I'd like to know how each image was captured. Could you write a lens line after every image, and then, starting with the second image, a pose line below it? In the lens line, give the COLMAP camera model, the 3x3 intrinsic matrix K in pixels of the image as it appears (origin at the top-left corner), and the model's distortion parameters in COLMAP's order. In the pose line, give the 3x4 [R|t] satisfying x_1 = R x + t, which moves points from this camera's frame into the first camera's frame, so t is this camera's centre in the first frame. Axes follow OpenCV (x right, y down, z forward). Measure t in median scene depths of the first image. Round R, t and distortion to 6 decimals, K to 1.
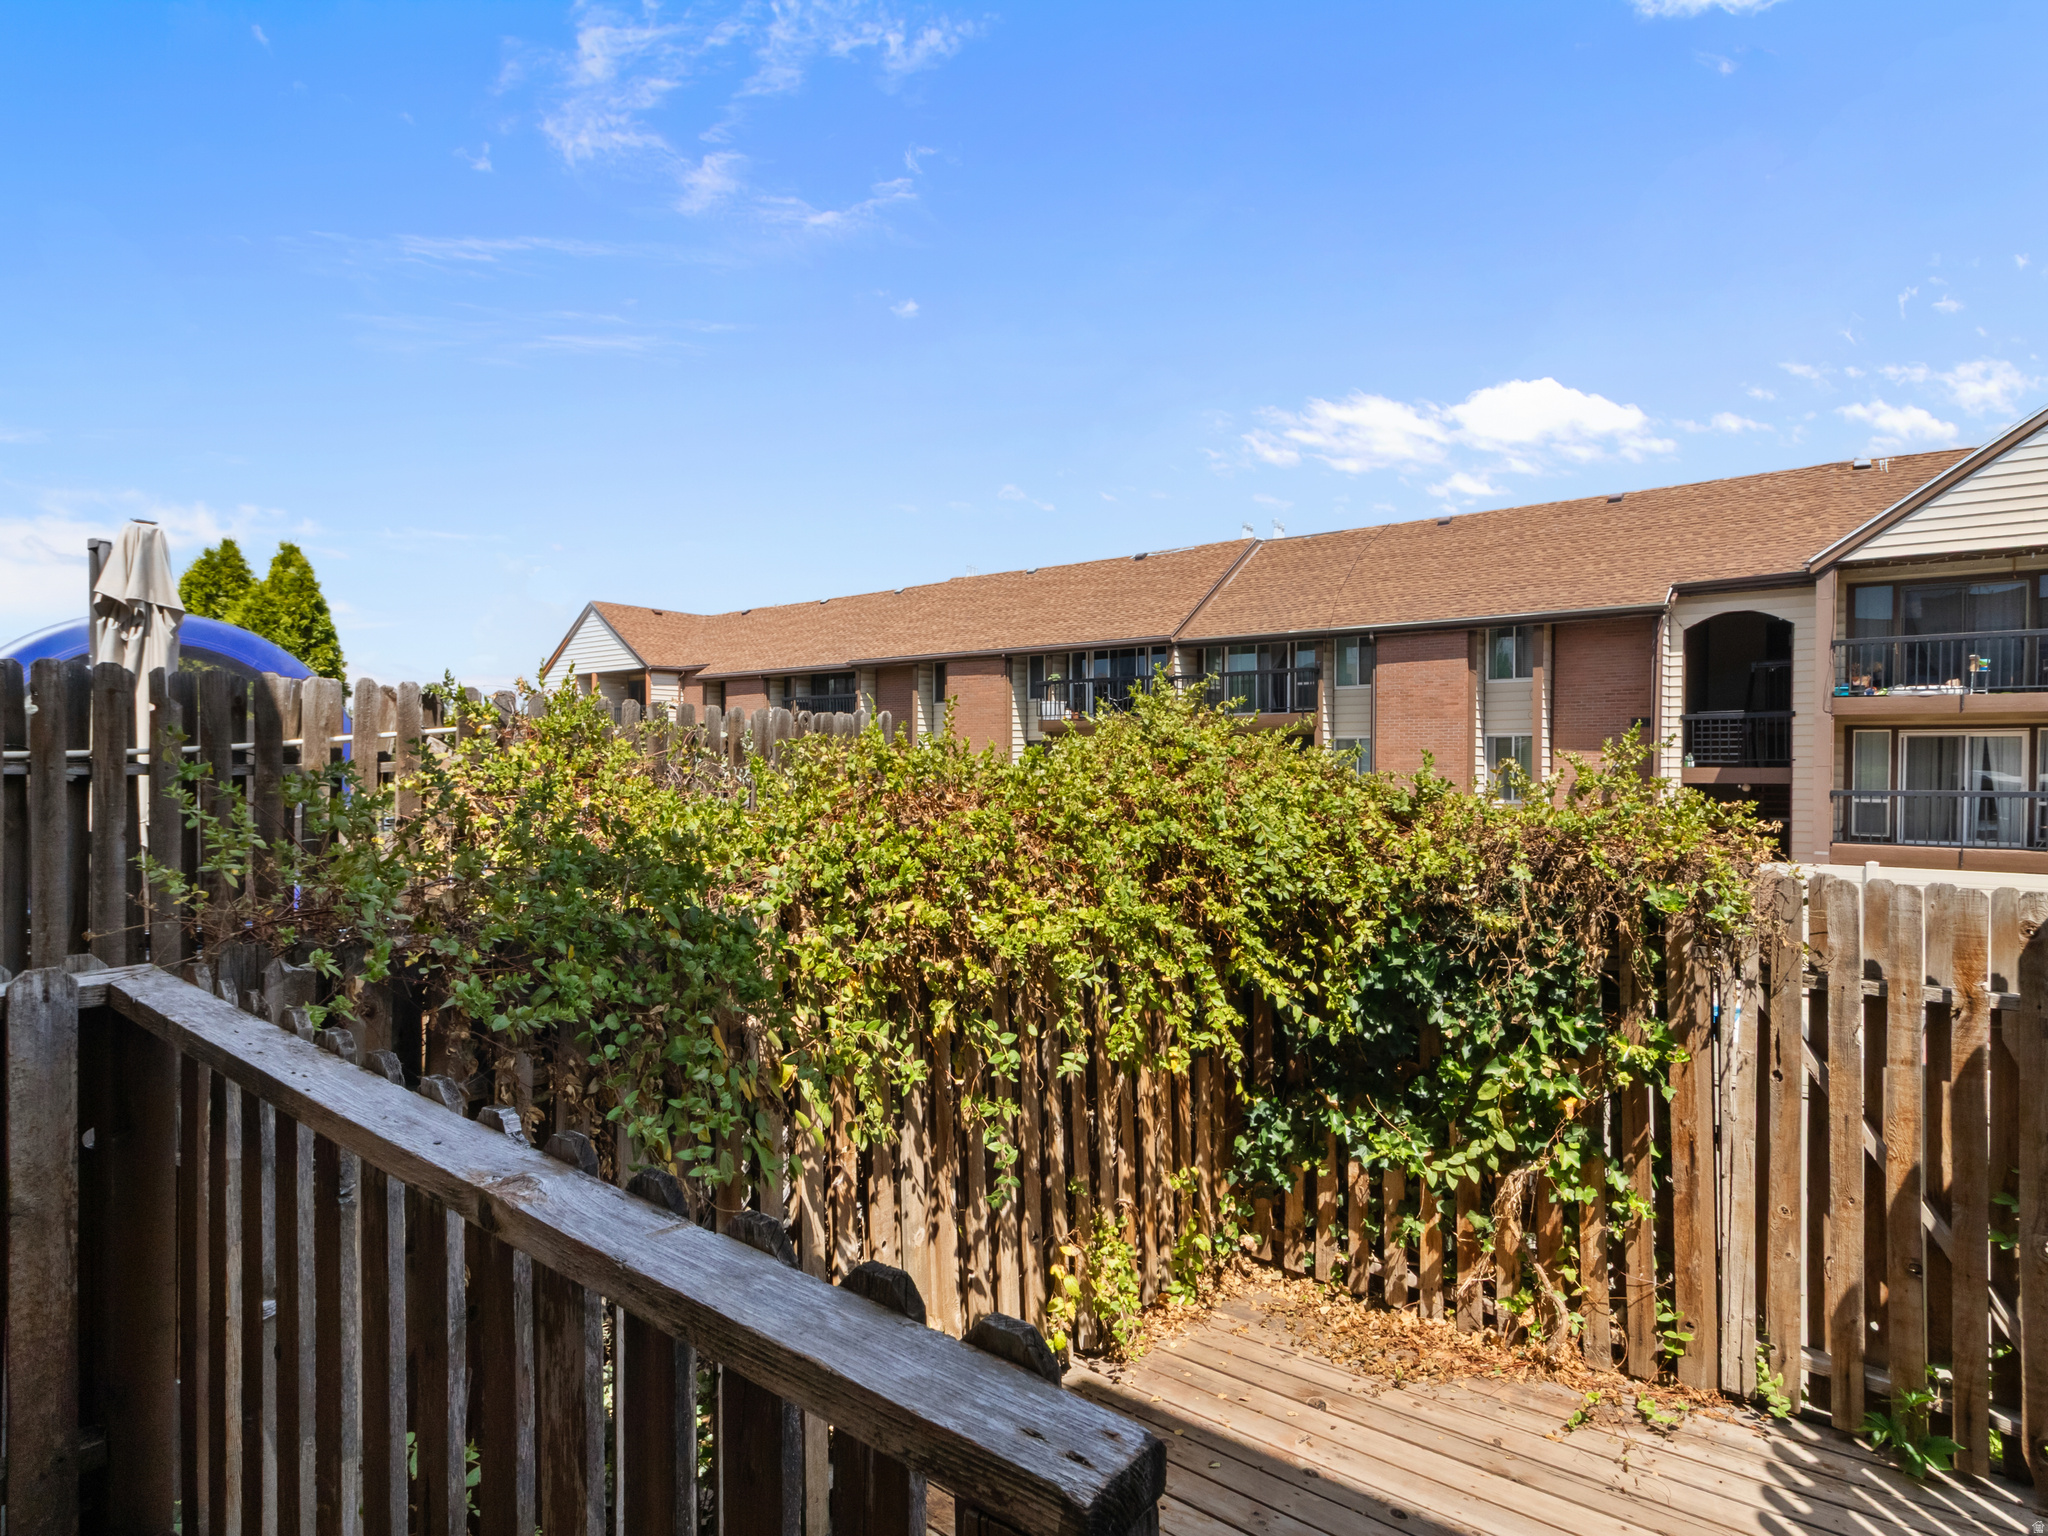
lens RADIAL K [[1063.1, 0, 1044.4], [0, 1063.1, 780.3], [0, 0, 1]] dist [0.002097, 0.000119]
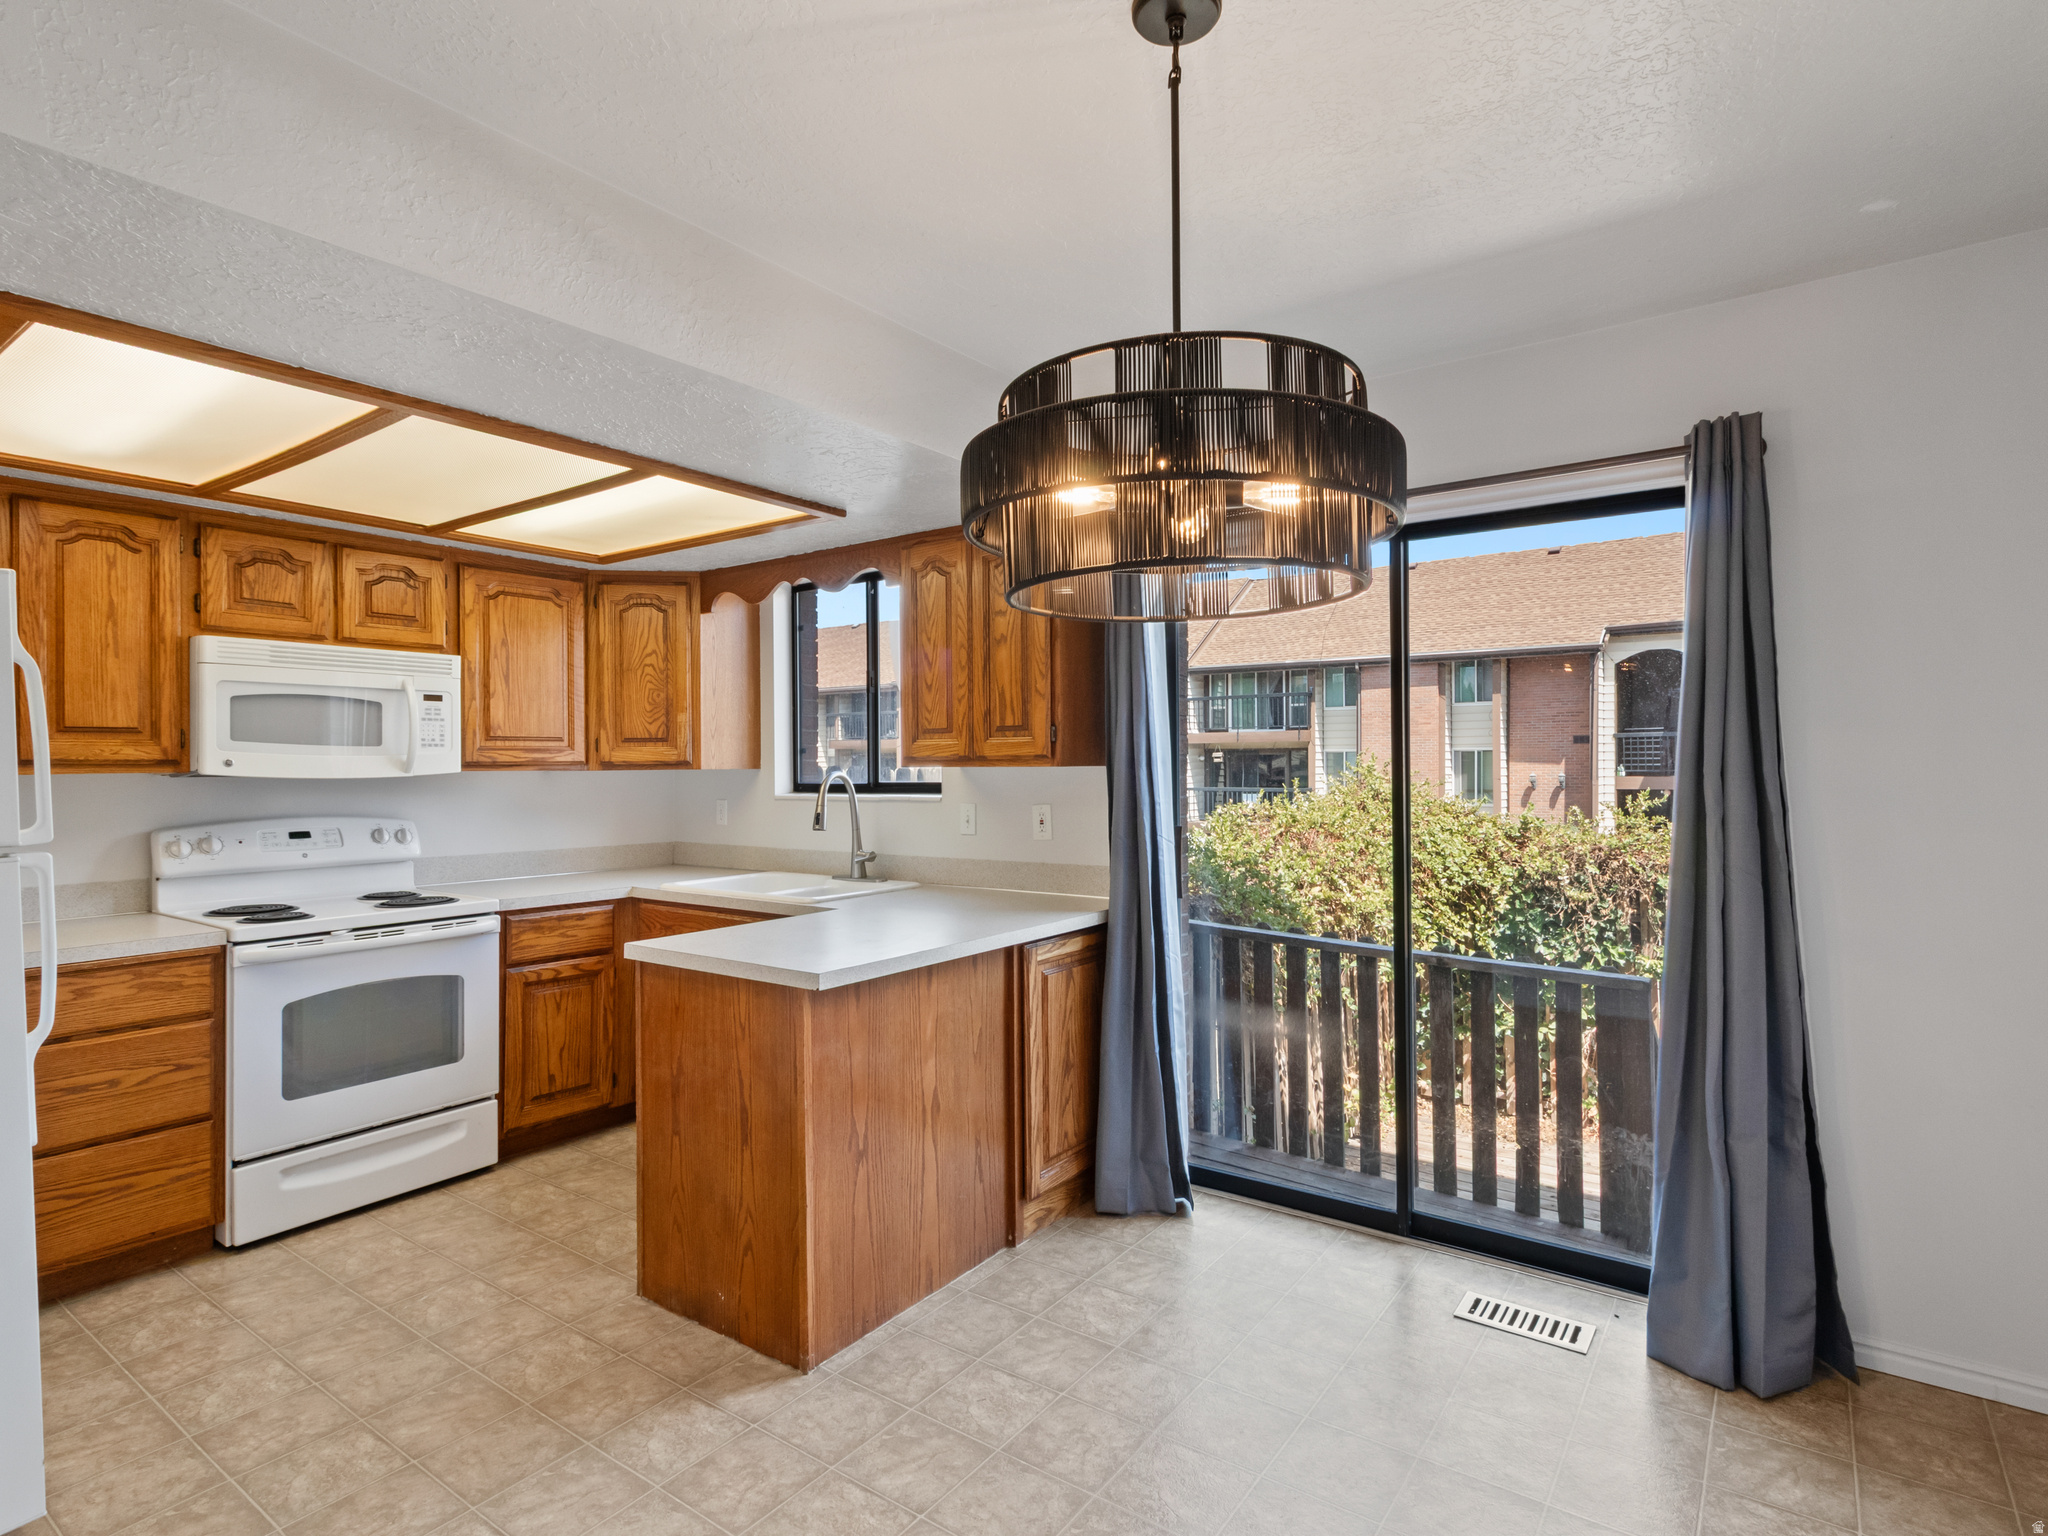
lens RADIAL K [[1063.1, 0, 1004.3], [0, 1063.1, 759.3], [0, 0, 1]] dist [0.002097, 0.000119]
pose [[0.999129, -0.005632, 0.041342, -0.152776], [0.006161, 0.999901, -0.012680, -0.020858], [-0.041267, 0.012924, 0.999065, -0.193243]]
